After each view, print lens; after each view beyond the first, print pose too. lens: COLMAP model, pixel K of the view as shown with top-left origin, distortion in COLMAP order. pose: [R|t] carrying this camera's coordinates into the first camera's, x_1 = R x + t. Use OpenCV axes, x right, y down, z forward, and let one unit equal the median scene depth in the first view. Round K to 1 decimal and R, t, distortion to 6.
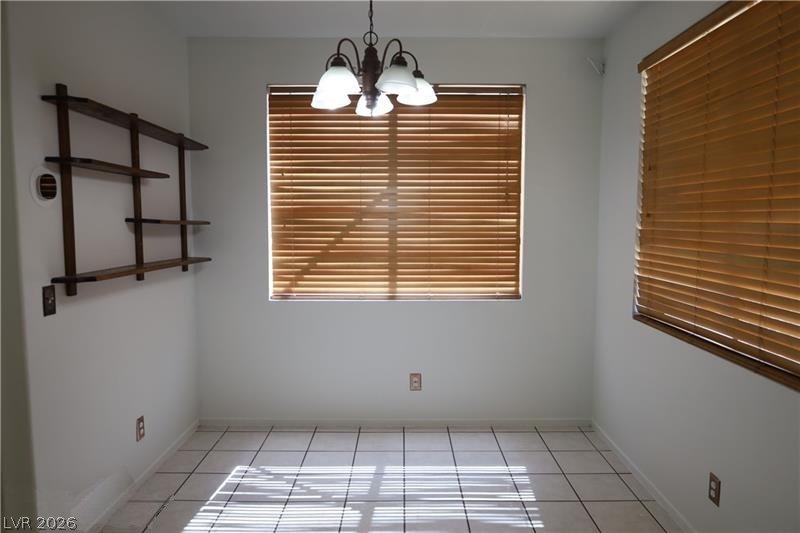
lens RADIAL K [[547.0, 0, 399.7], [0, 547.0, 268.5], [0, 0, 1]] dist [-0.012789, 0.006887]
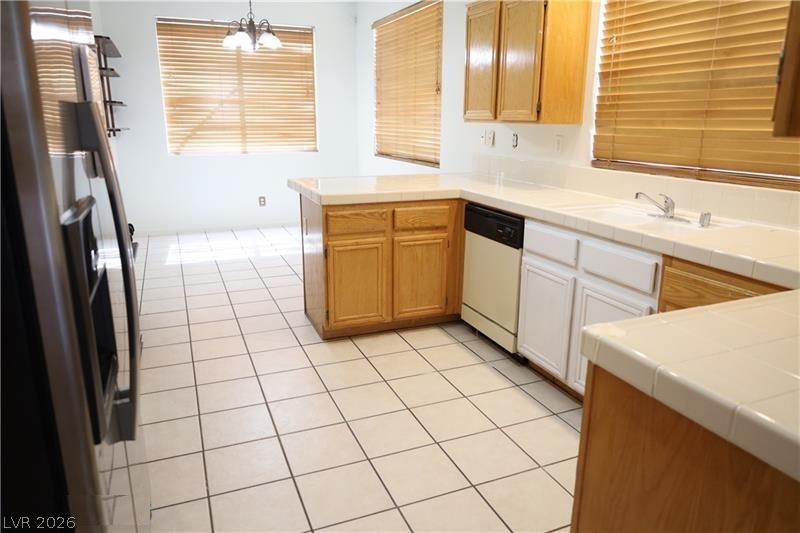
lens RADIAL K [[547.0, 0, 401.2], [0, 547.0, 265.4], [0, 0, 1]] dist [-0.012789, 0.006887]
pose [[0.920396, -0.097702, 0.378583, -0.250071], [0.031250, 0.983560, 0.177857, 0.114698], [-0.389736, -0.151868, 0.908318, -0.812433]]
